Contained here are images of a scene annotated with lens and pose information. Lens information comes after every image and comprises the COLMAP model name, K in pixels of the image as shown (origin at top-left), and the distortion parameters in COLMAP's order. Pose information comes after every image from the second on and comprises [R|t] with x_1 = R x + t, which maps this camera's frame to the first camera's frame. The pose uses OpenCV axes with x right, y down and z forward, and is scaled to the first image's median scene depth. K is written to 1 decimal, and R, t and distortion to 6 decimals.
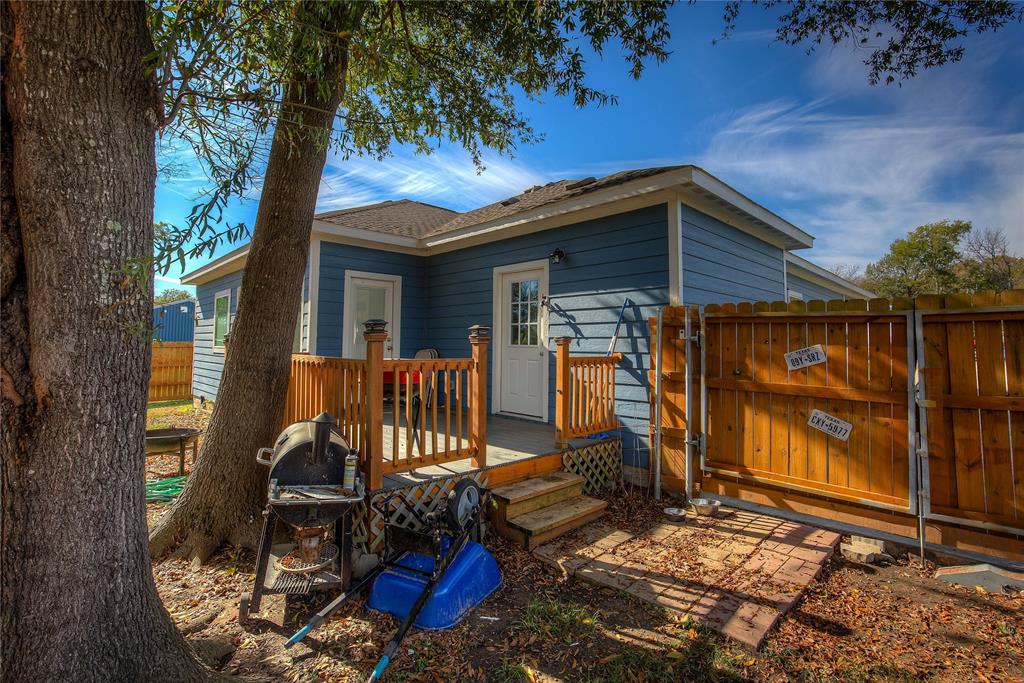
lens RADIAL K [[472.3, 0, 511.6], [0, 472.3, 348.7], [0, 0, 1]] dist [-0.002540, -0.000615]
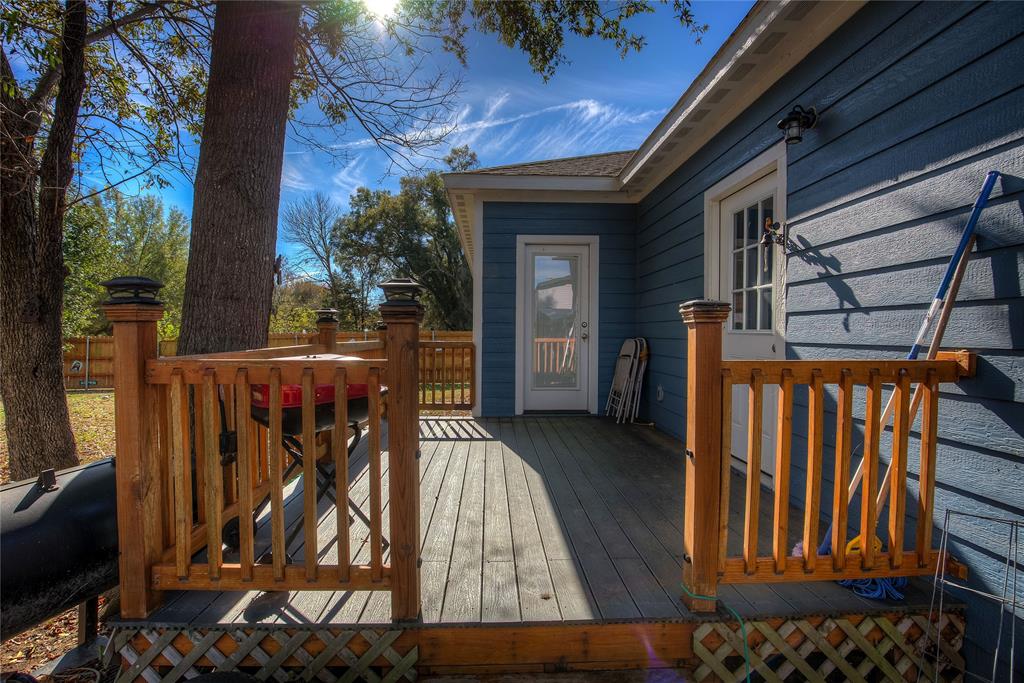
lens RADIAL K [[472.3, 0, 511.6], [0, 472.3, 348.7], [0, 0, 1]] dist [-0.002540, -0.000615]
pose [[0.755838, 0.015702, -0.654570, 0.187748], [0.001202, 0.999677, 0.025368, -0.000512], [0.654757, -0.019961, 0.755576, 0.502825]]
